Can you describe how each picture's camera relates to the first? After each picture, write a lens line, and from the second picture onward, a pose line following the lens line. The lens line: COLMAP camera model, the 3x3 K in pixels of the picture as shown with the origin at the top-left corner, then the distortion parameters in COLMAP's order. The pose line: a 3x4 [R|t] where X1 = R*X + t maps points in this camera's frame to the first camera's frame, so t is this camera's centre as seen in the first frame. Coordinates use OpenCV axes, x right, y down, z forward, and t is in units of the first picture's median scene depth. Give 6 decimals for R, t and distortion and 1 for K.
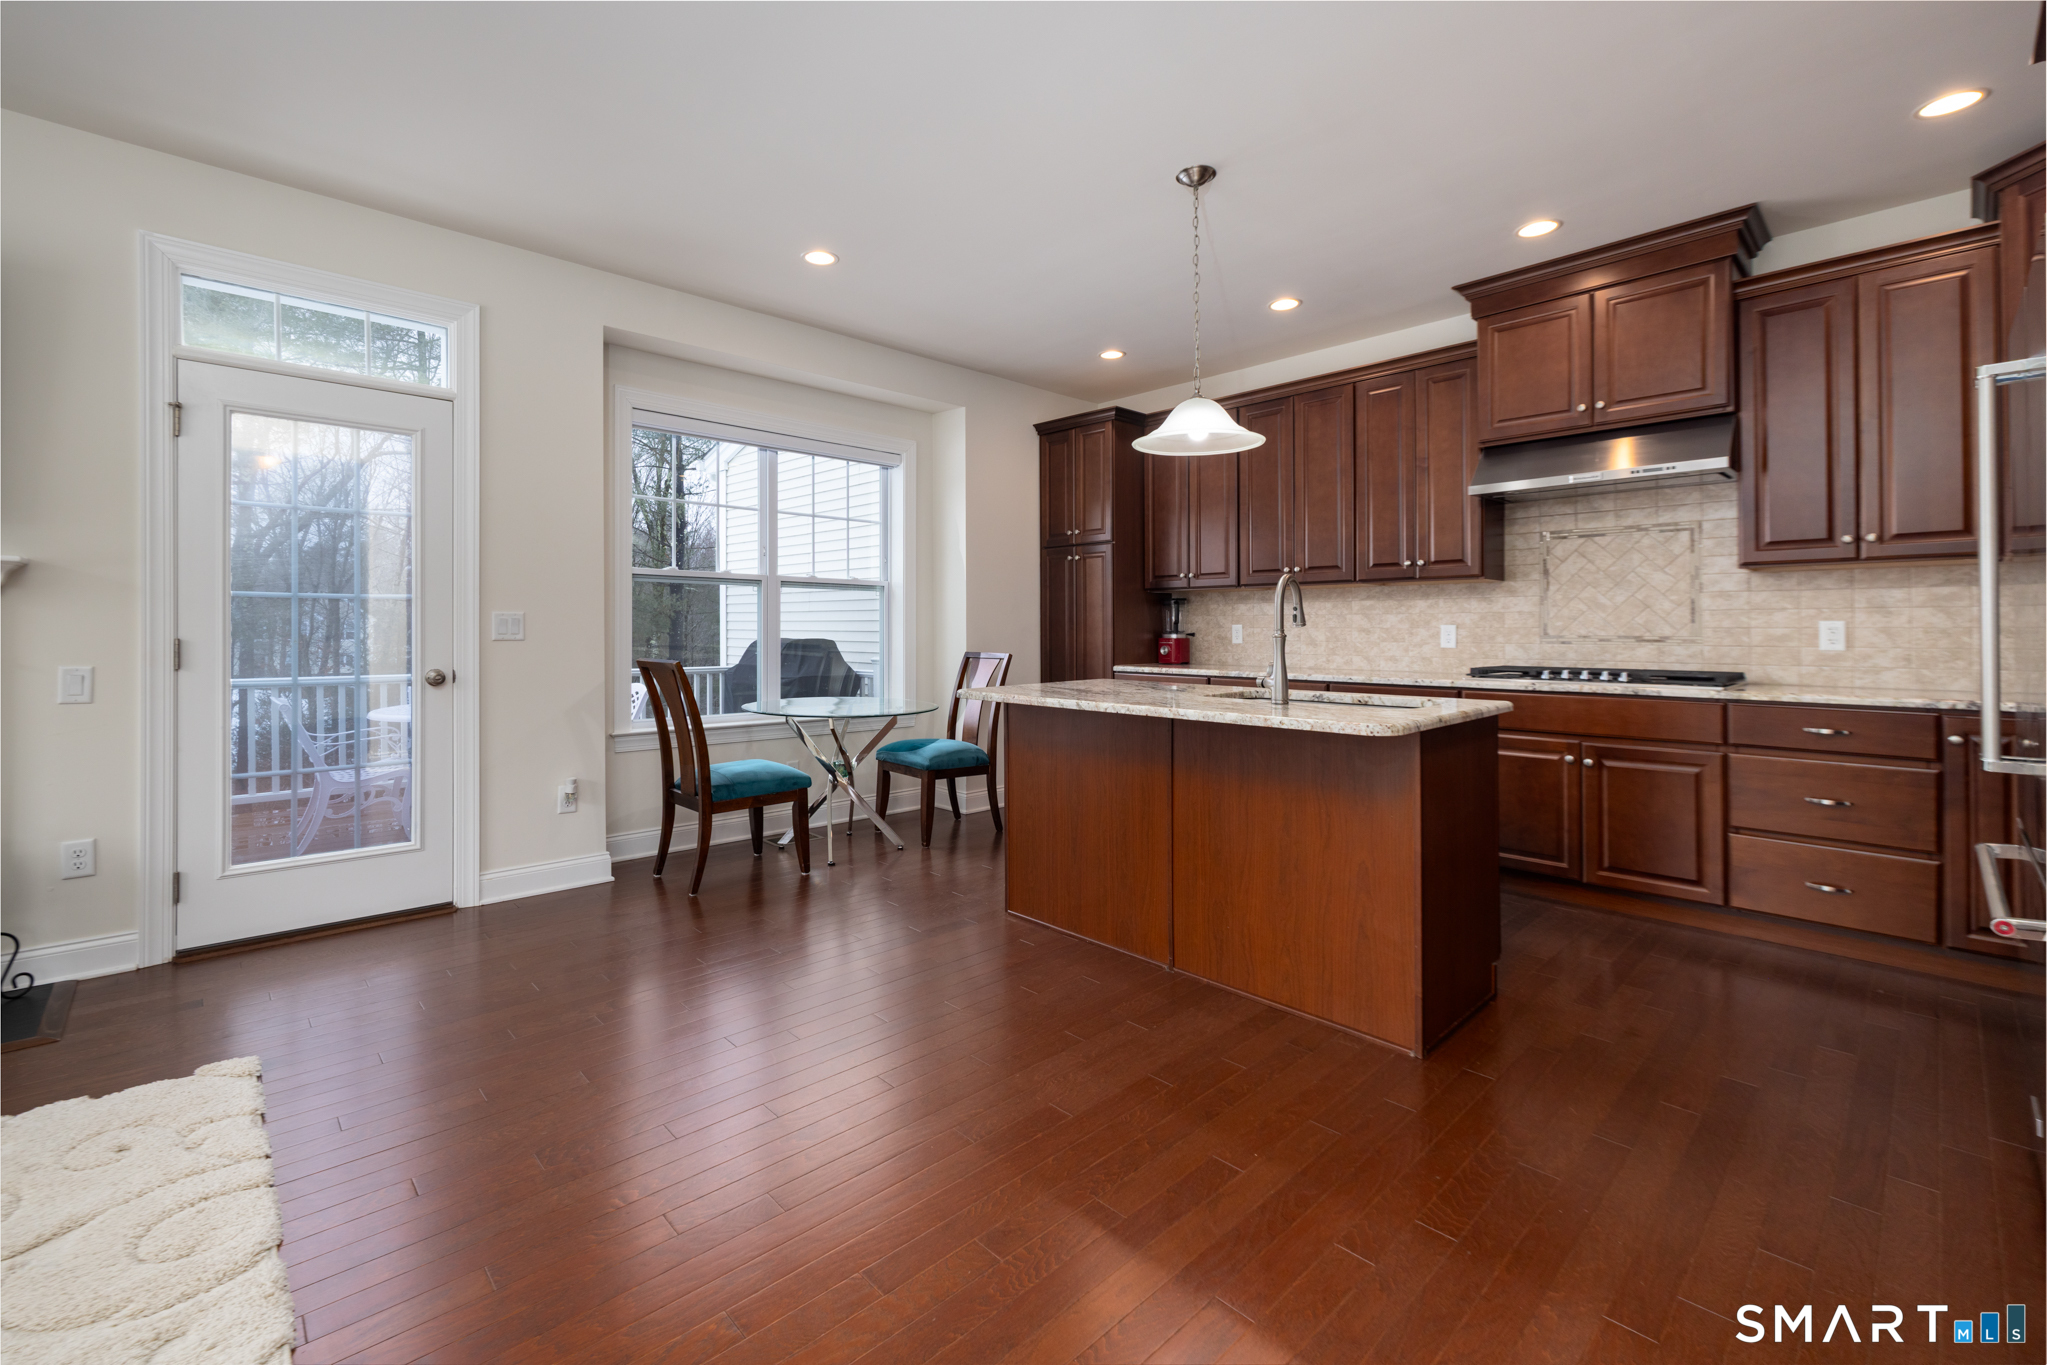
lens RADIAL K [[869.6, 0, 1002.3], [0, 869.6, 628.6], [0, 0, 1]] dist [0.001365, 0.000123]
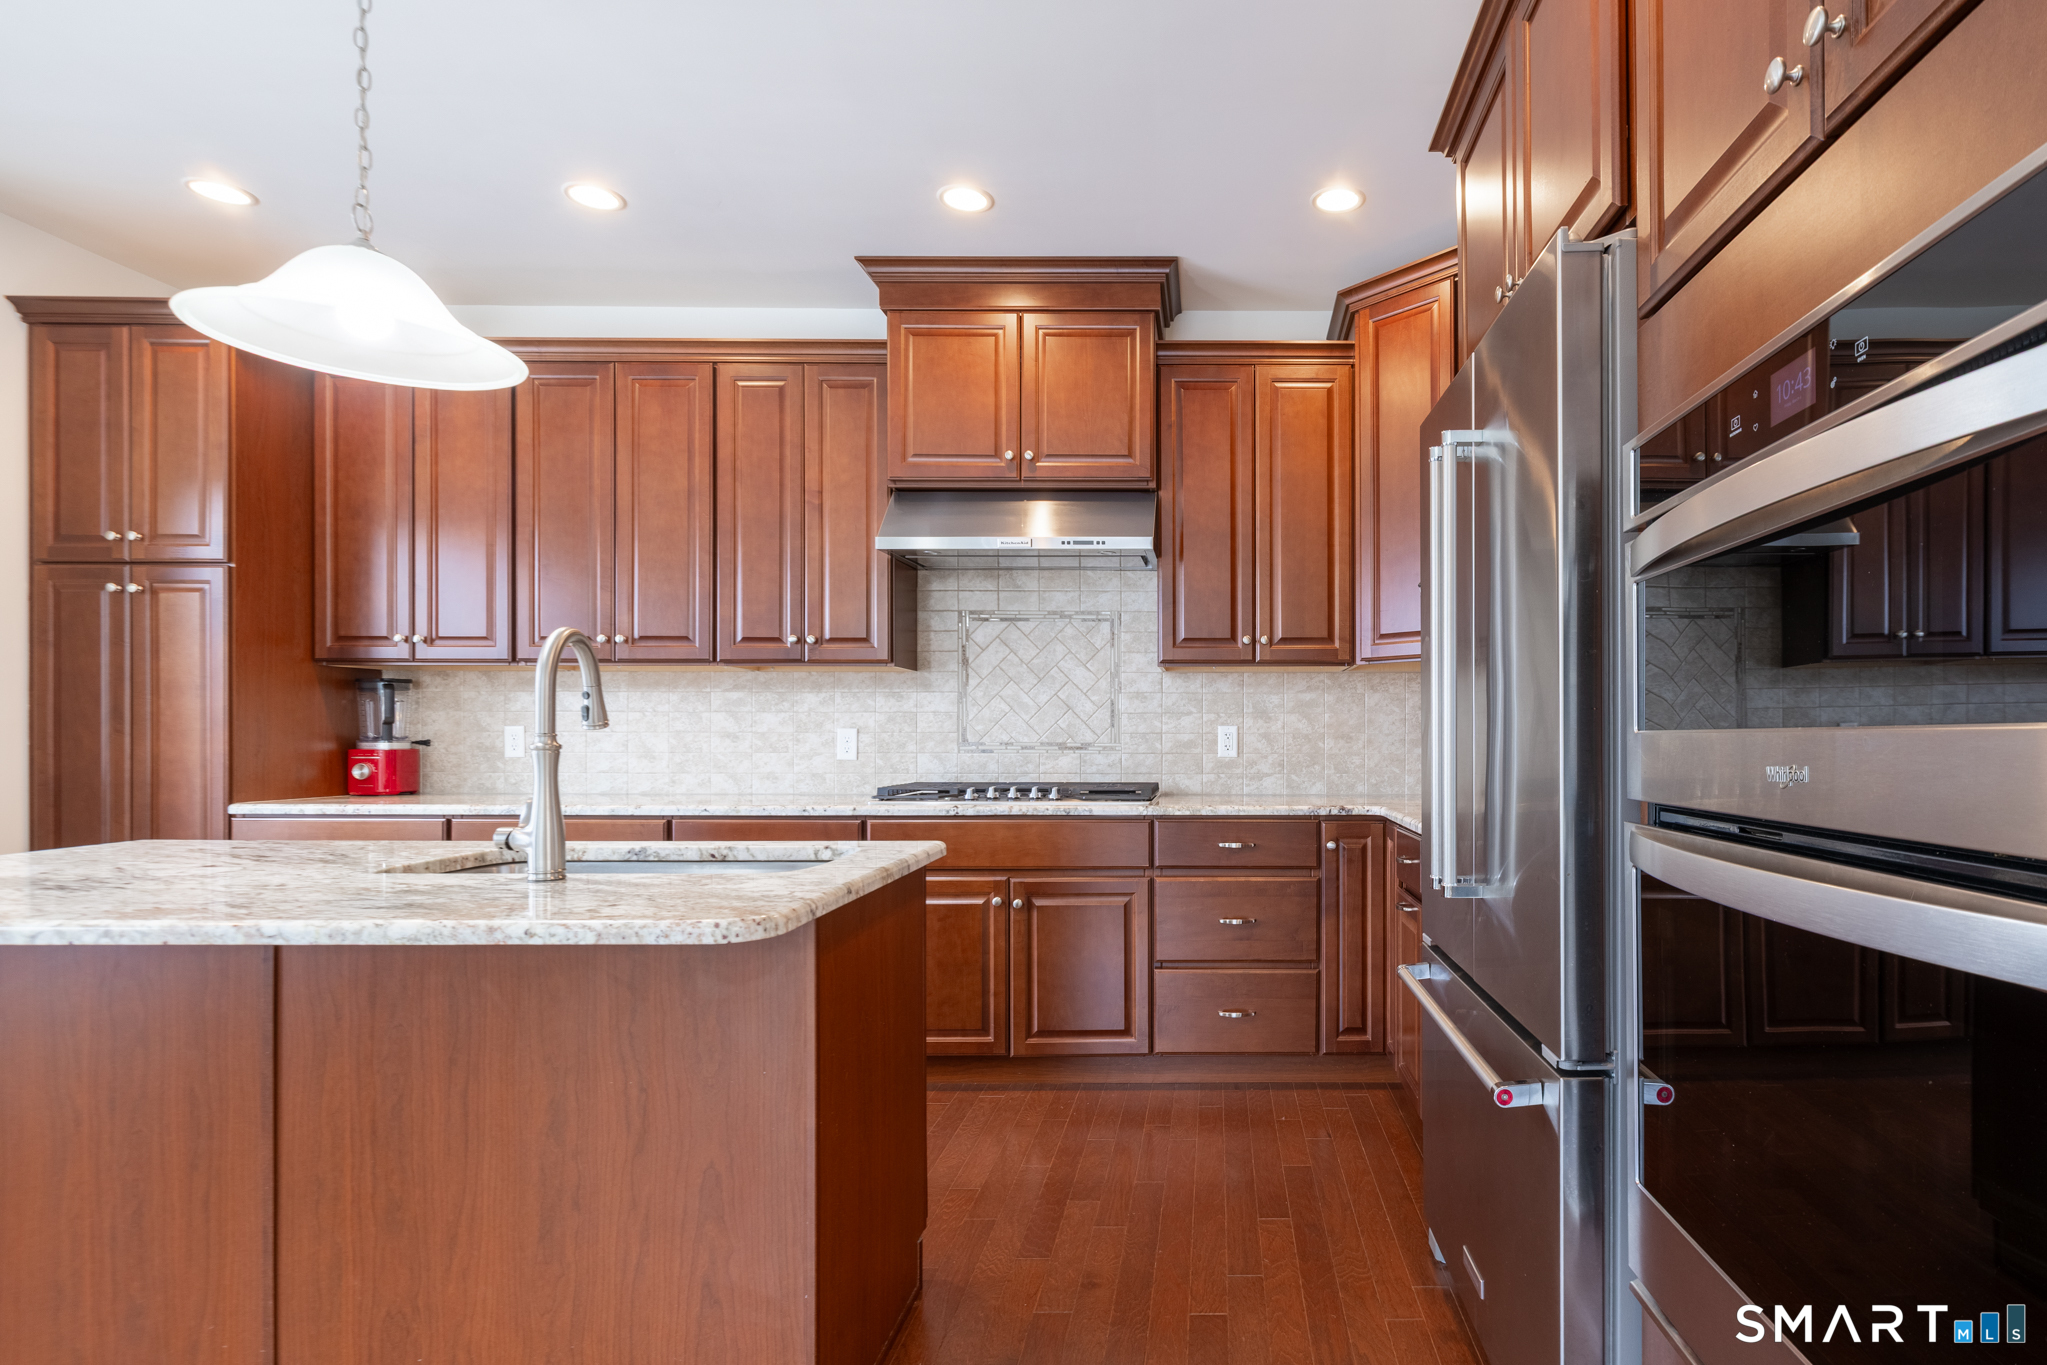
lens RADIAL K [[1044.9, 0, 1231.5], [0, 1044.9, 730.8], [0, 0, 1]] dist [0.000739, 0.000312]
pose [[0.671343, 0.003654, 0.741138, 0.089497], [-0.002308, 0.999993, -0.002839, -0.000302], [-0.741143, 0.000196, 0.671347, 0.193732]]
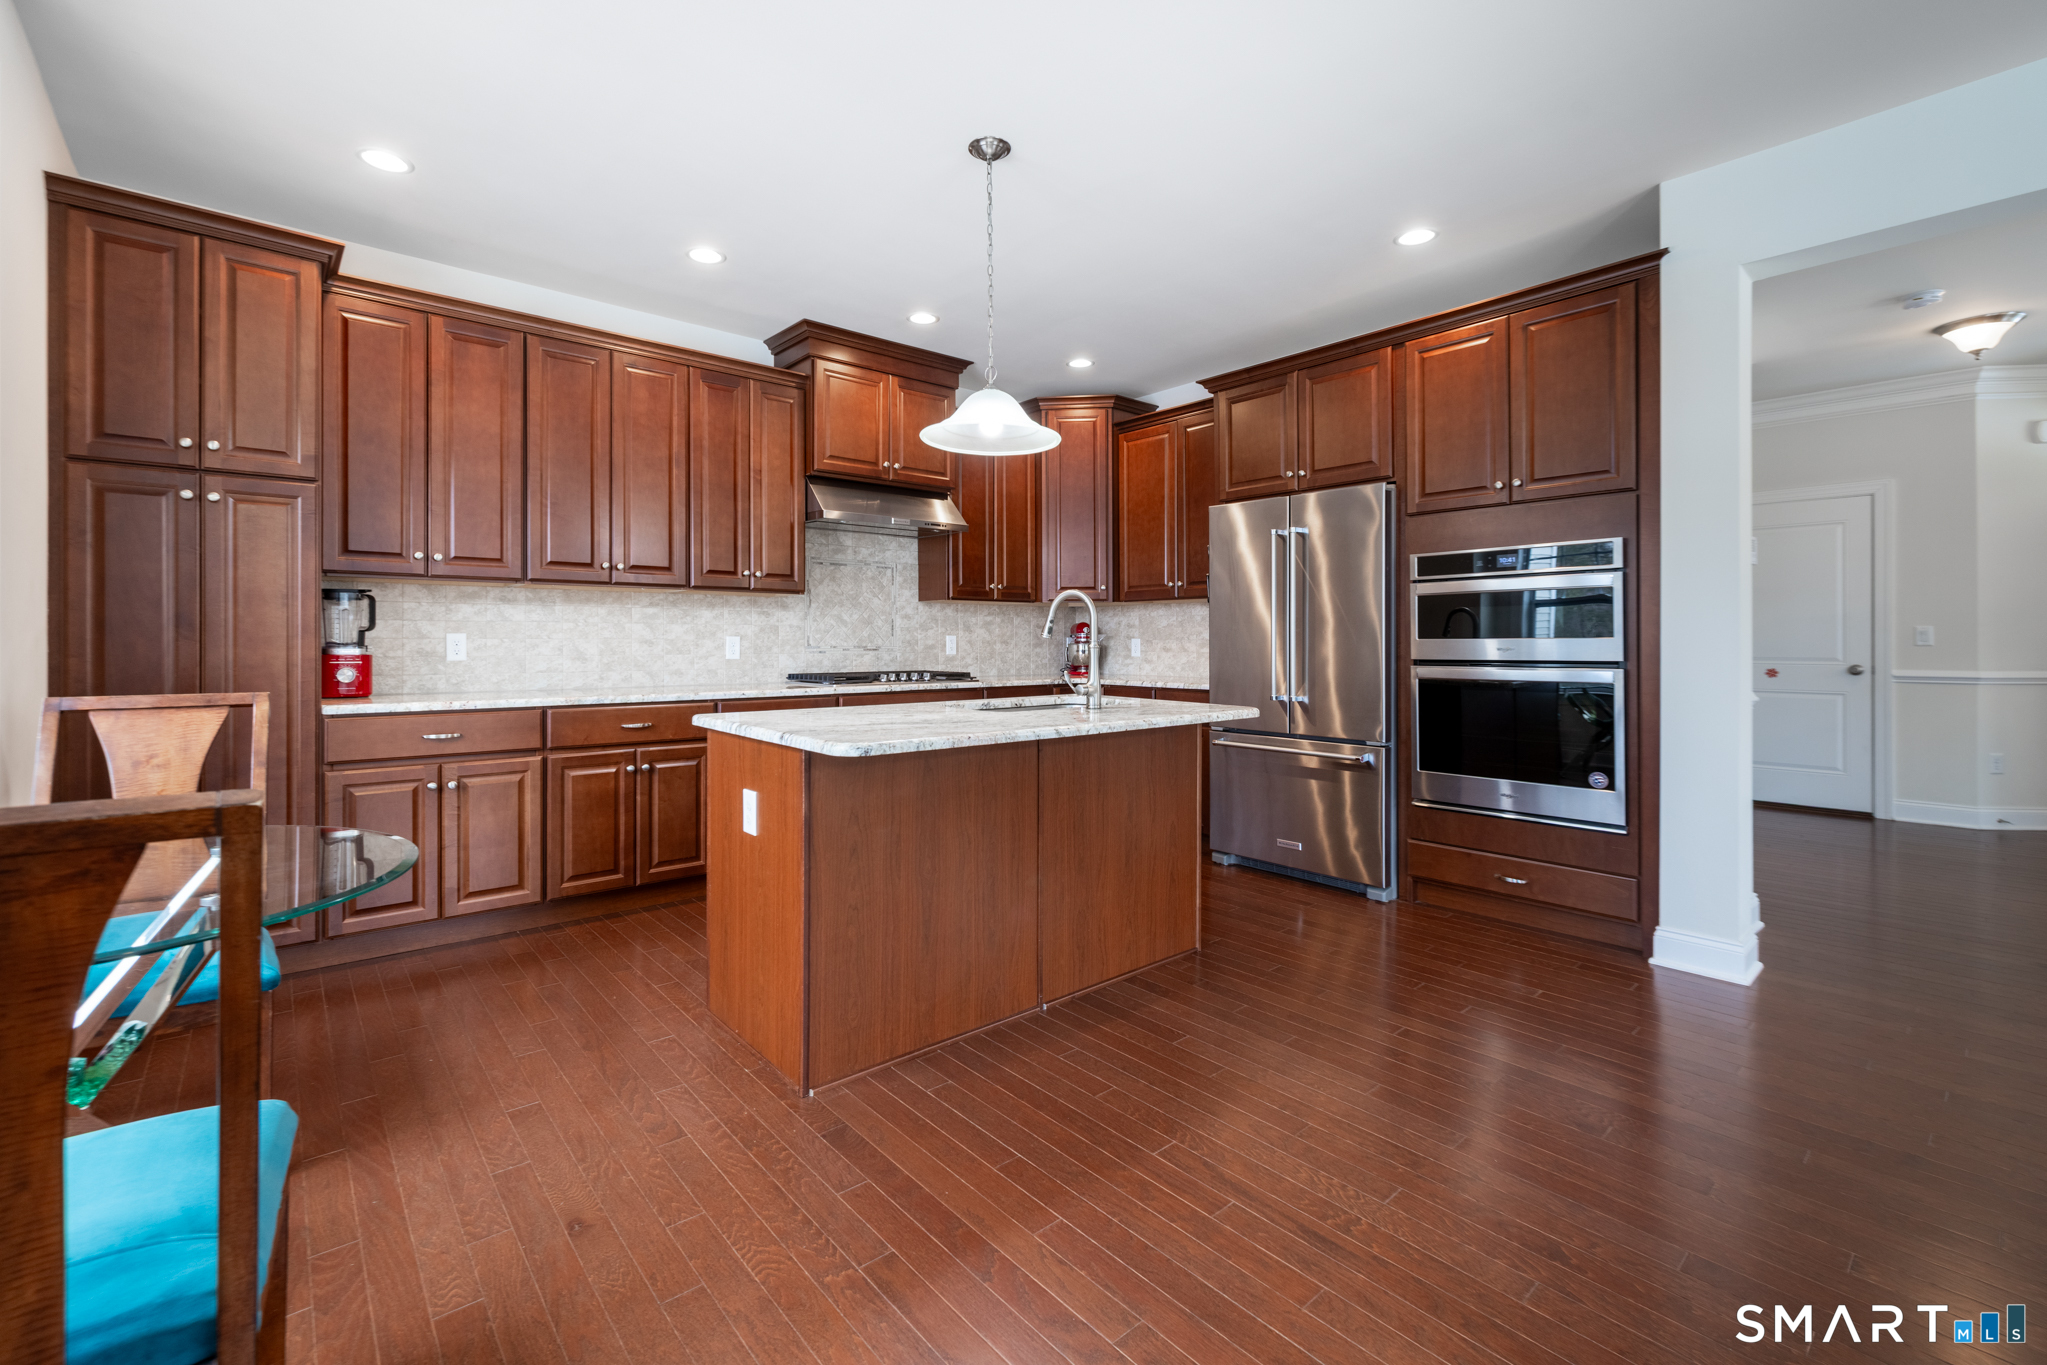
lens RADIAL K [[860.7, 0, 984.4], [0, 860.7, 637.5], [0, 0, 1]] dist [-0.000320, 0.000078]
pose [[0.063041, 0.004011, 0.998003, -0.524701], [-0.002575, 0.999989, -0.003856, 0.000400], [-0.998008, -0.002327, 0.063050, 0.725843]]
